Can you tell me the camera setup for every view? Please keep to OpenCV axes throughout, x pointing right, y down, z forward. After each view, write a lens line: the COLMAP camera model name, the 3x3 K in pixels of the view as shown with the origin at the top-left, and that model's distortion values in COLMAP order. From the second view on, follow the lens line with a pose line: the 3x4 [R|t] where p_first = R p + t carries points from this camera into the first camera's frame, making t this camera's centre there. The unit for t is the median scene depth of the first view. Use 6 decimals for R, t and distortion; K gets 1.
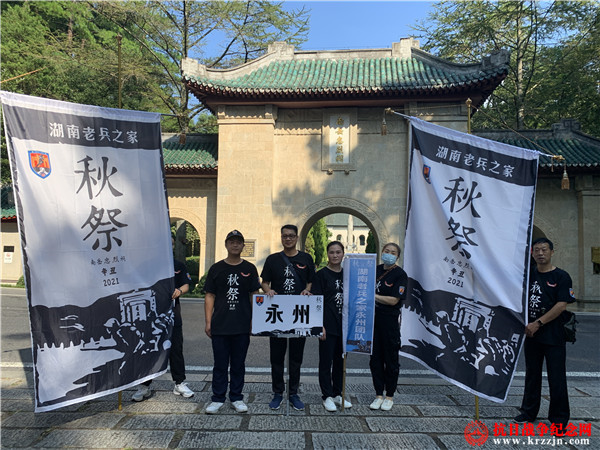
lens RADIAL K [[455.3, 0, 306.9], [0, 455.3, 225.9], [0, 0, 1]] dist [0.023623, -0.028198]
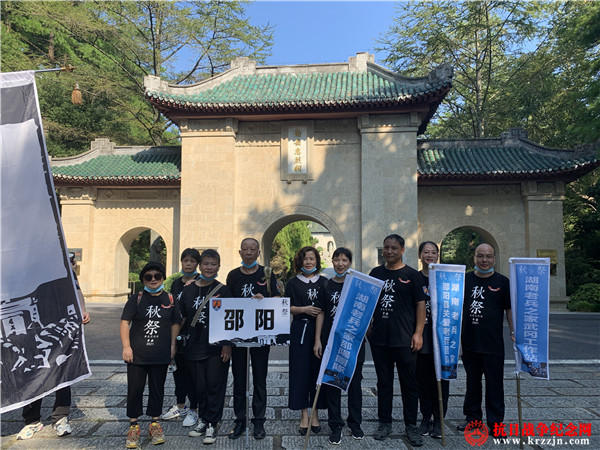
lens RADIAL K [[455.3, 0, 303.4], [0, 455.3, 226.9], [0, 0, 1]] dist [0.023623, -0.028198]
pose [[0.999883, -0.014519, 0.004776, 0.075848], [0.014582, 0.999803, -0.013503, 0.000516], [-0.004579, 0.013571, 0.999897, -0.043341]]
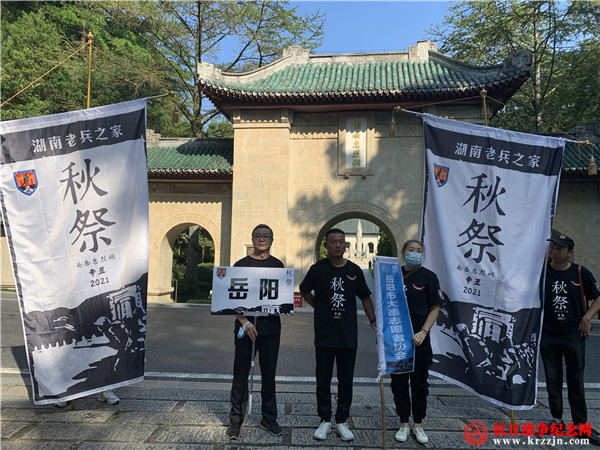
lens RADIAL K [[455.3, 0, 305.7], [0, 455.3, 227.4], [0, 0, 1]] dist [0.023623, -0.028198]
pose [[0.999821, 0.000783, -0.018902, -0.018548], [-0.001039, 0.999908, -0.013552, 0.004699], [0.018890, 0.013570, 0.999729, 0.016312]]
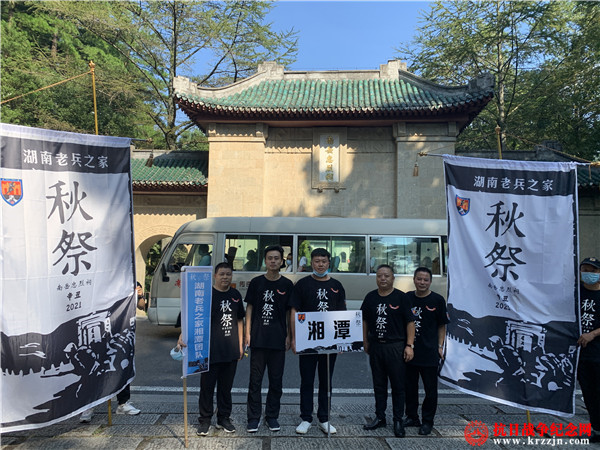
lens RADIAL K [[455.3, 0, 304.1], [0, 455.3, 226.3], [0, 0, 1]] dist [0.023623, -0.028198]
pose [[0.999282, 0.004273, 0.037644, -0.021532], [-0.002907, 0.999338, -0.036266, -0.001816], [-0.037774, 0.036130, 0.998633, -0.001741]]
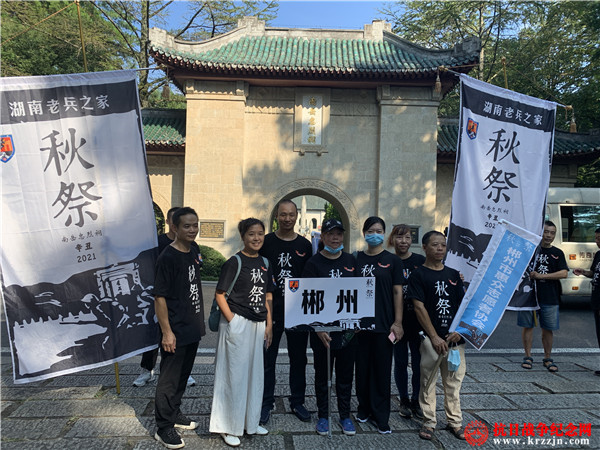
lens RADIAL K [[455.3, 0, 304.9], [0, 455.3, 222.8], [0, 0, 1]] dist [0.023623, -0.028198]
pose [[0.994325, 0.013344, 0.105545, -0.043952], [-0.016533, 0.999431, 0.029402, 0.004239], [-0.105092, -0.030980, 0.993980, 0.011282]]
